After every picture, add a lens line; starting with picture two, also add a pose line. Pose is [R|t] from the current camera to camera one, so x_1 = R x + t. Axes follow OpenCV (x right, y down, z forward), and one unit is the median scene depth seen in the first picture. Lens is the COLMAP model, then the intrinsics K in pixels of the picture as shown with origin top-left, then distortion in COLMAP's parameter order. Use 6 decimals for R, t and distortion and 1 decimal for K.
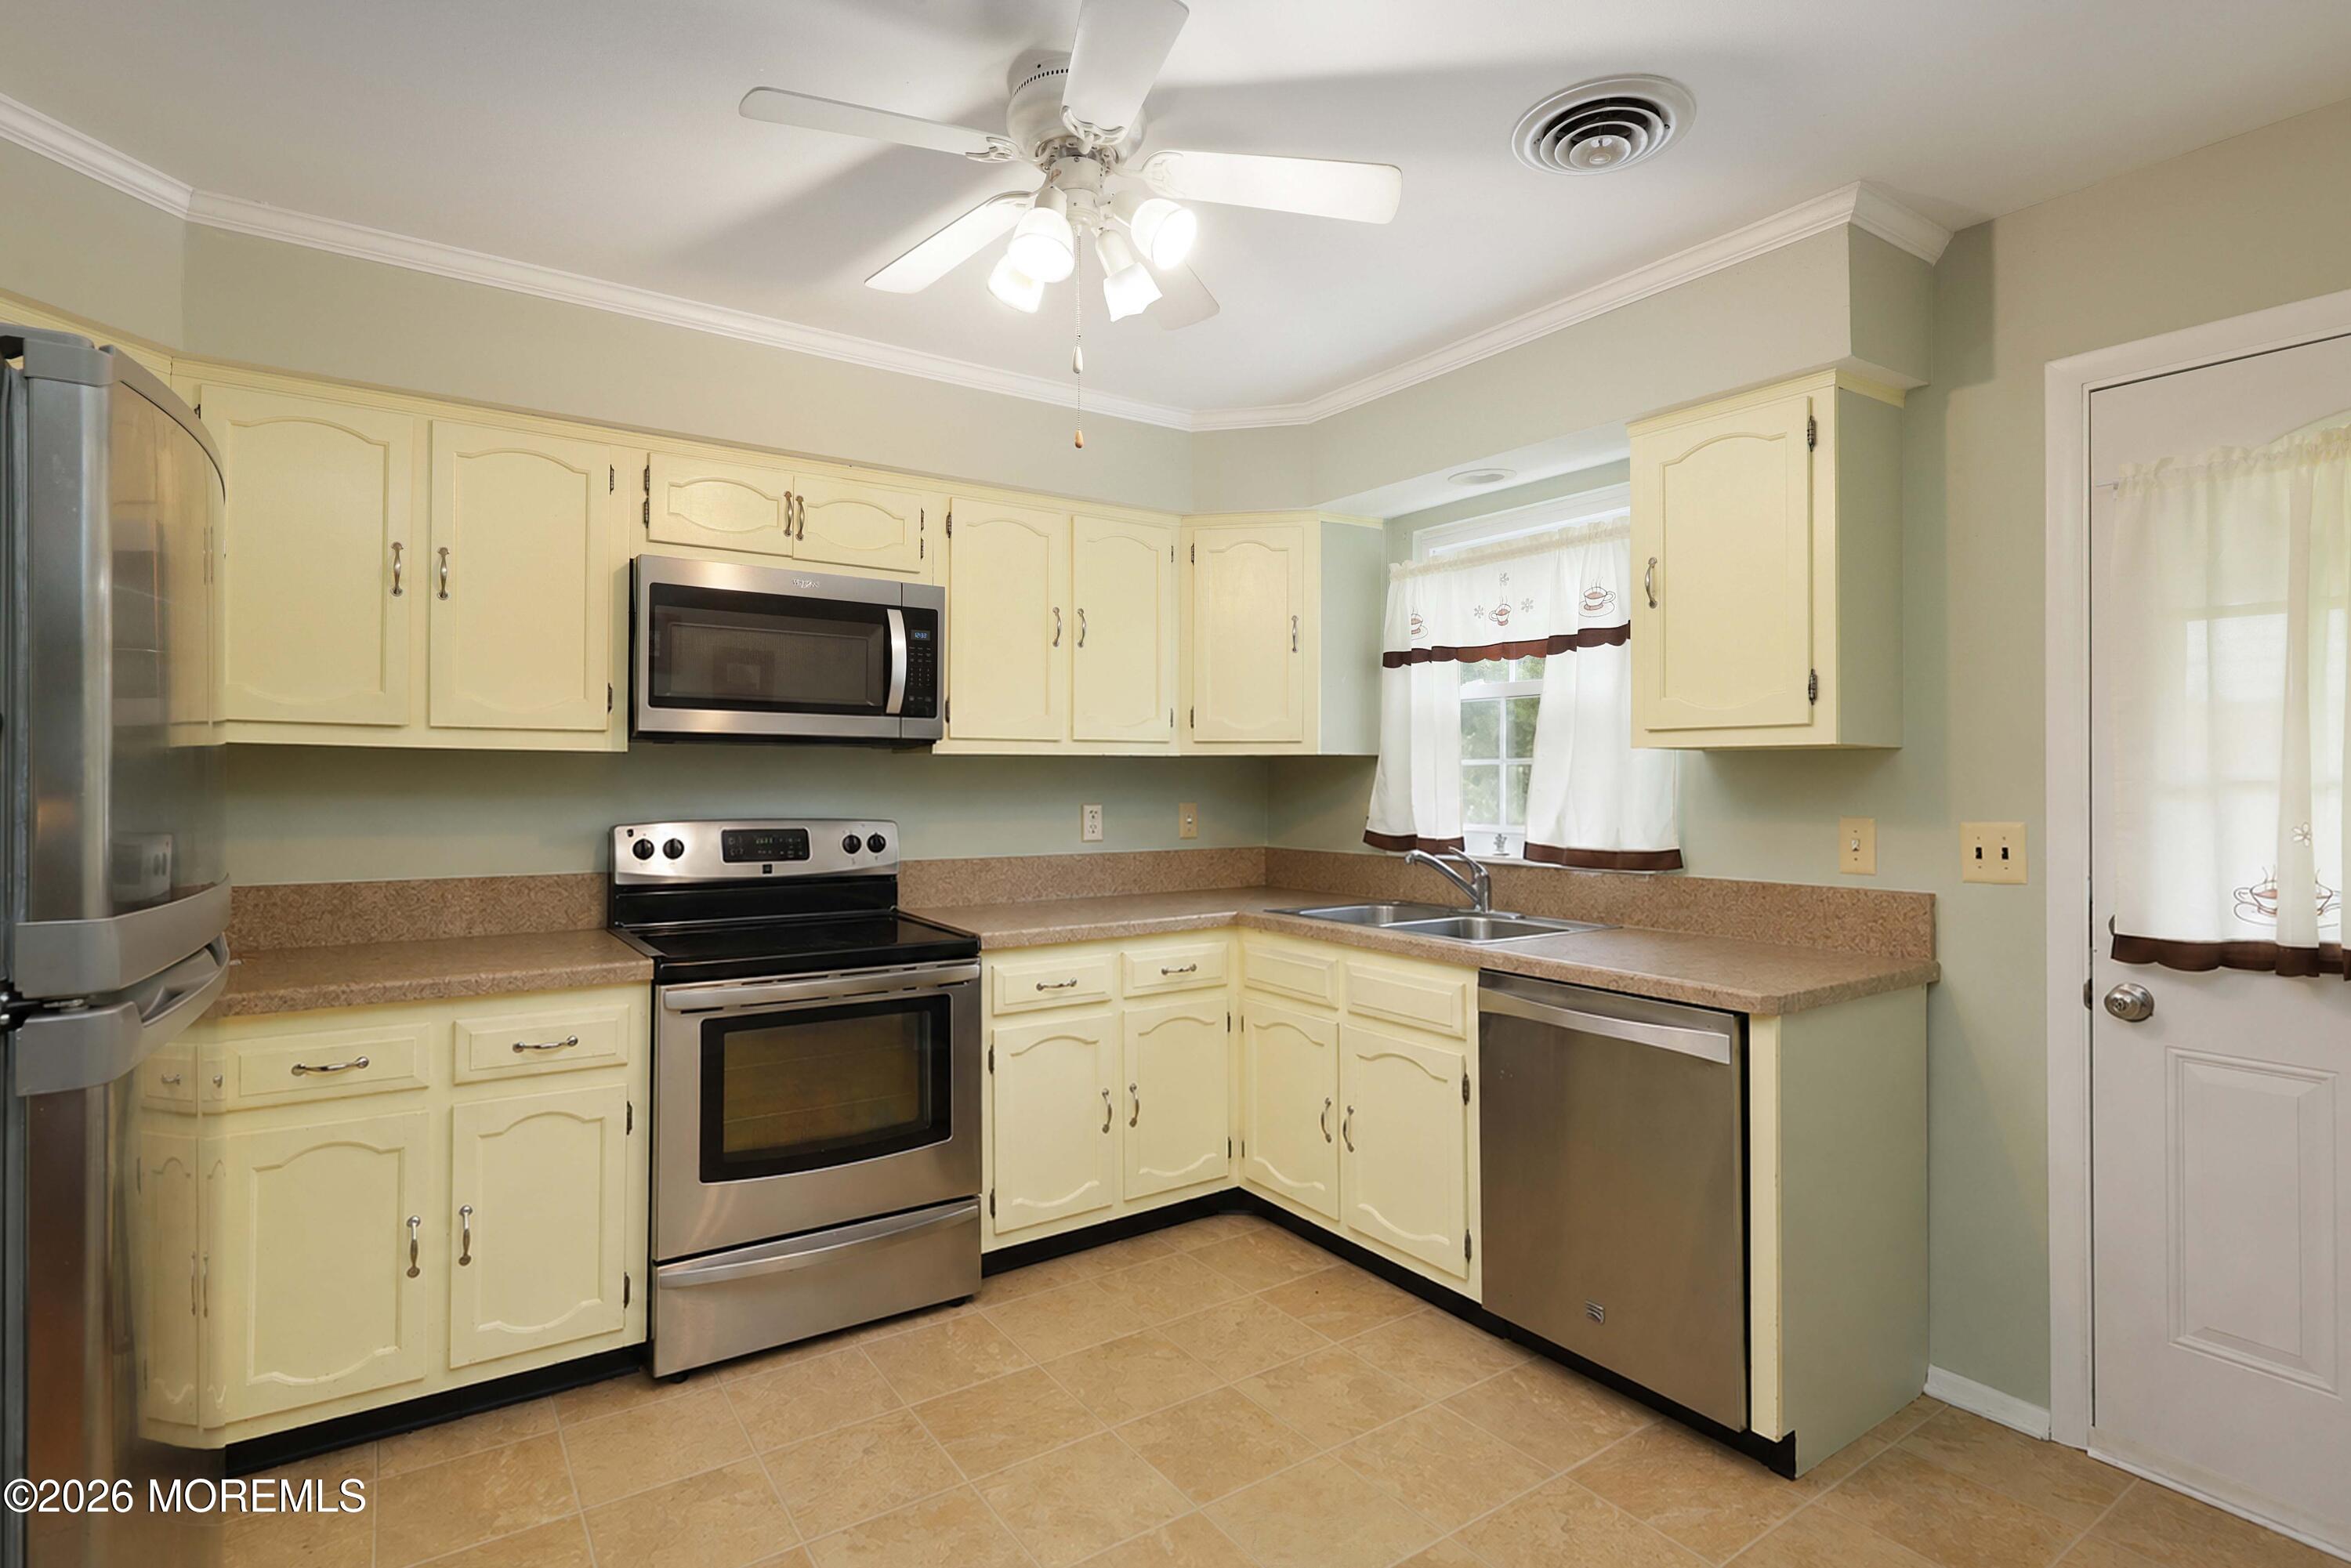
lens RADIAL K [[1149.9, 0, 1170.4], [0, 1149.9, 761.4], [0, 0, 1]] dist [0.001260, 0.000553]
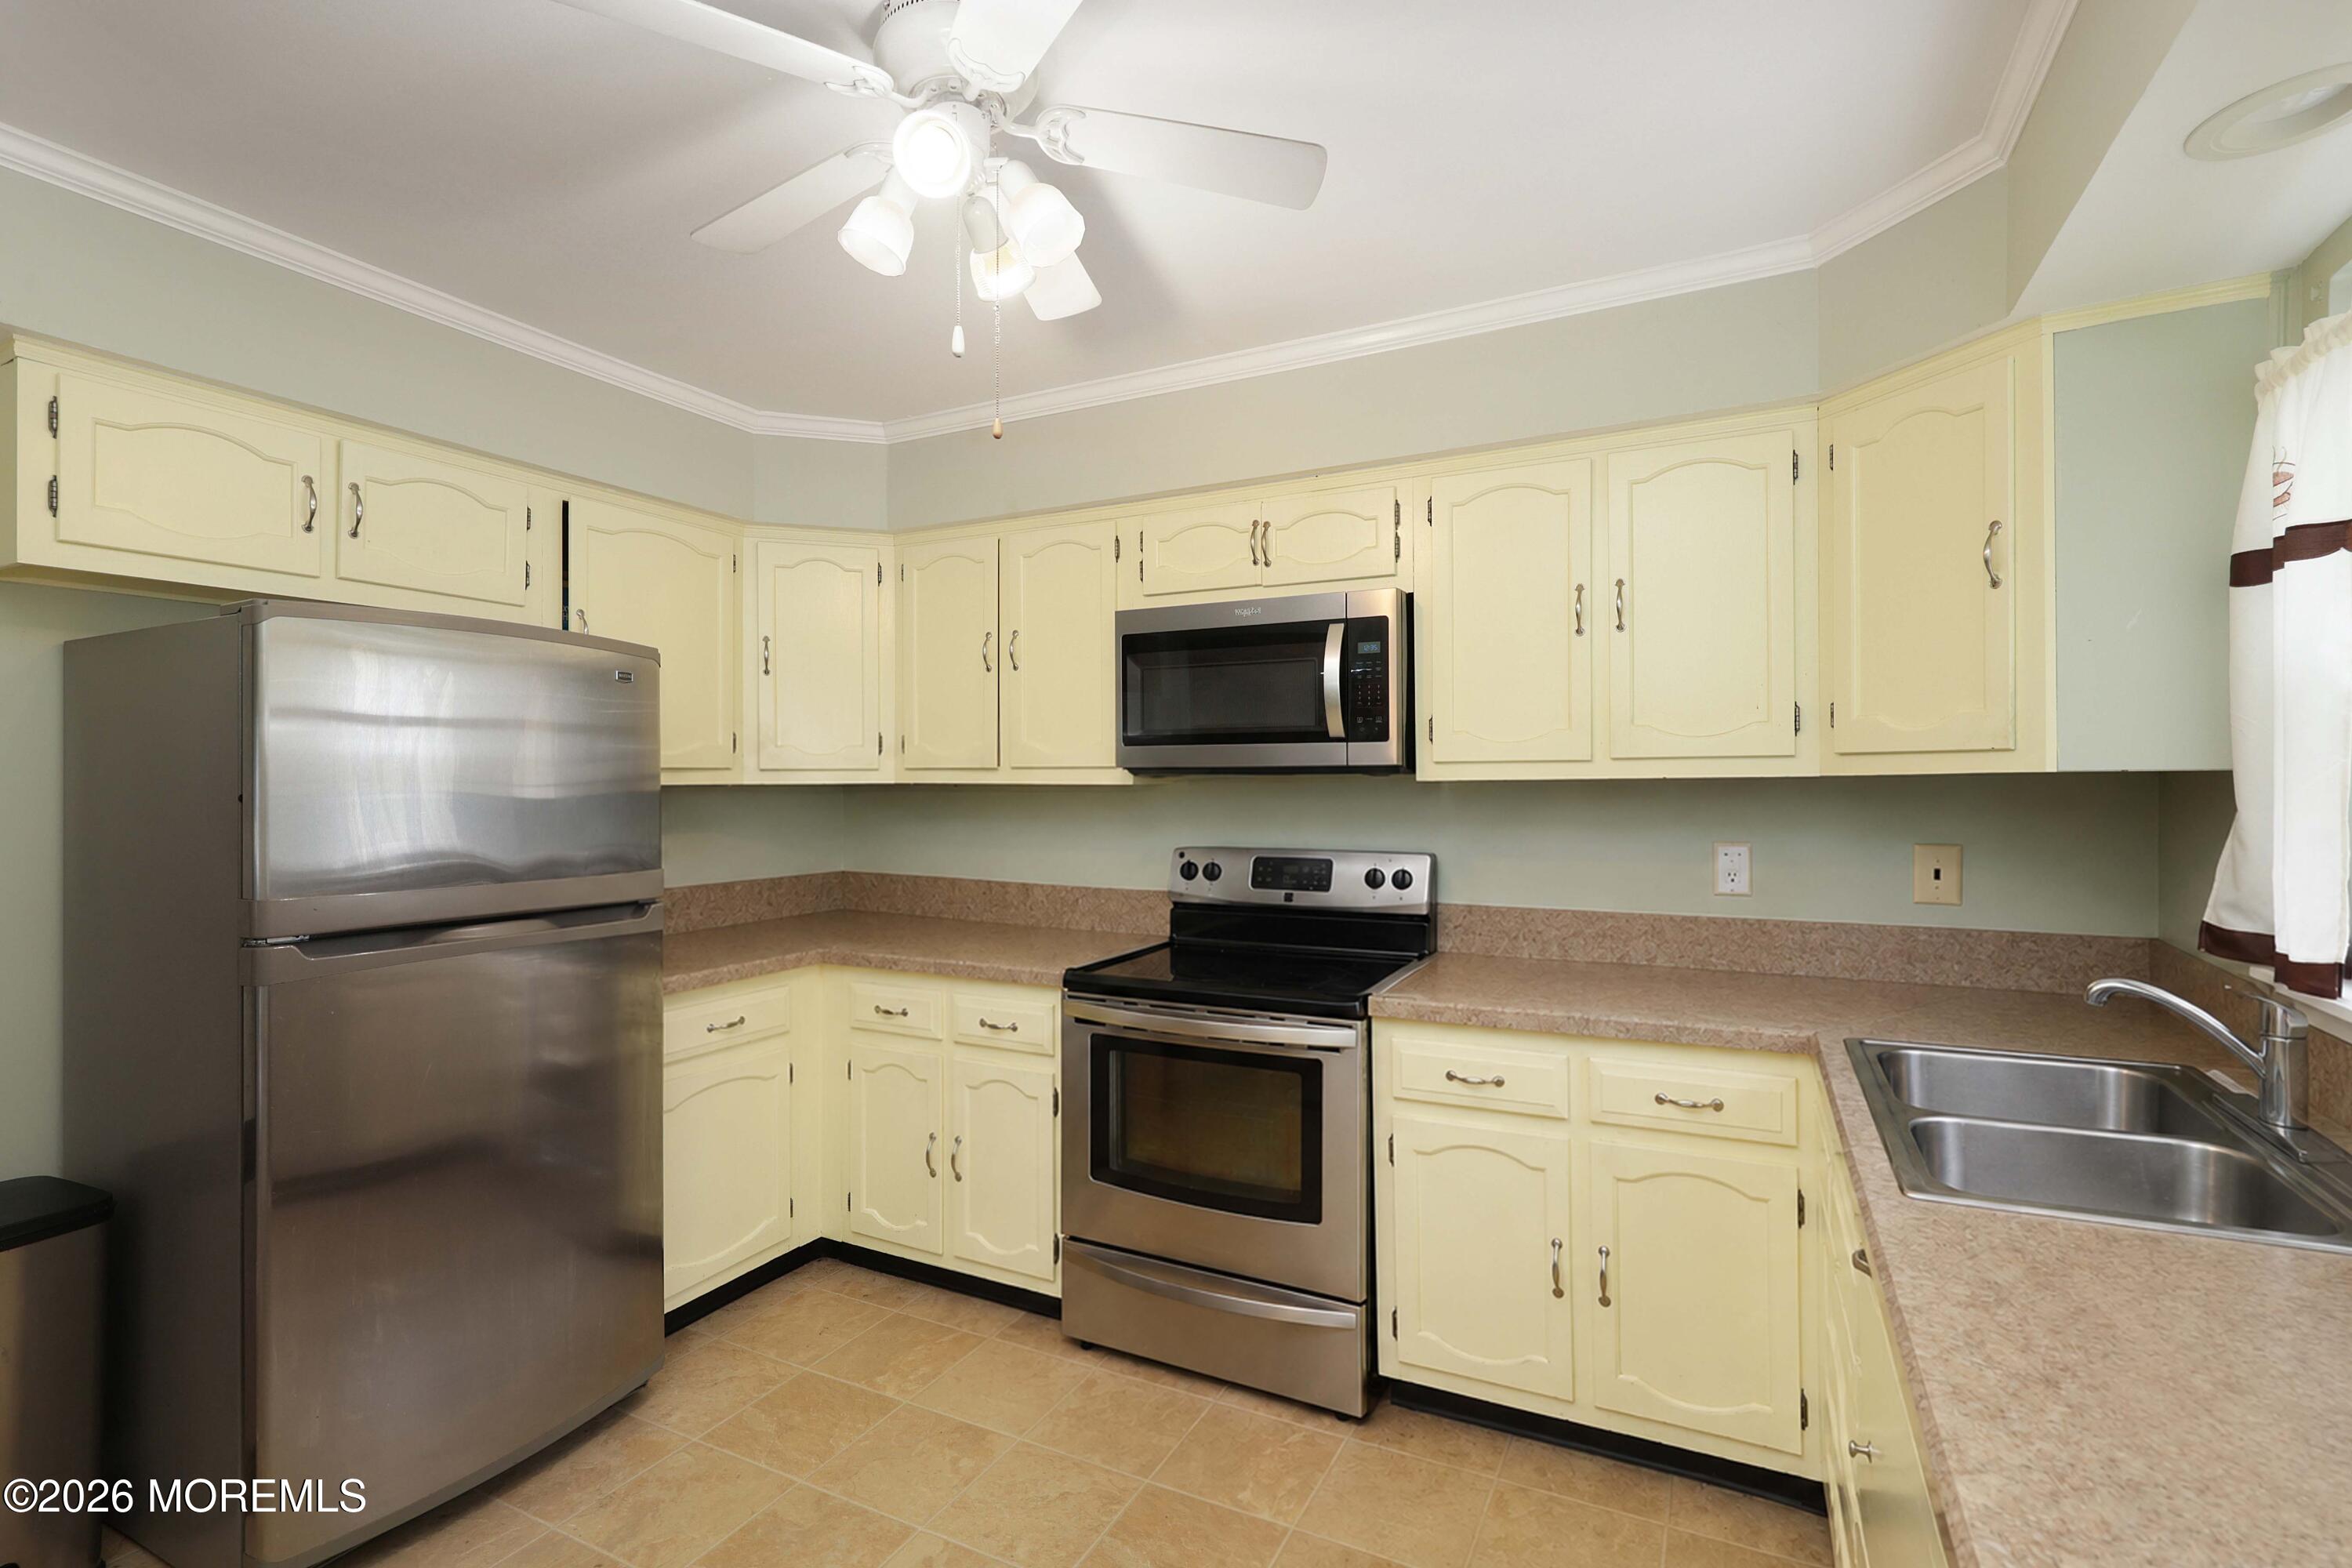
lens RADIAL K [[1090.3, 0, 1175.6], [0, 1090.3, 781.8], [0, 0, 1]] dist [0.003950, 0.000493]
pose [[0.480188, -0.006371, -0.877143, 0.444451], [0.019569, 0.999803, 0.003451, -0.012721], [0.876947, -0.018822, 0.480218, 0.465012]]
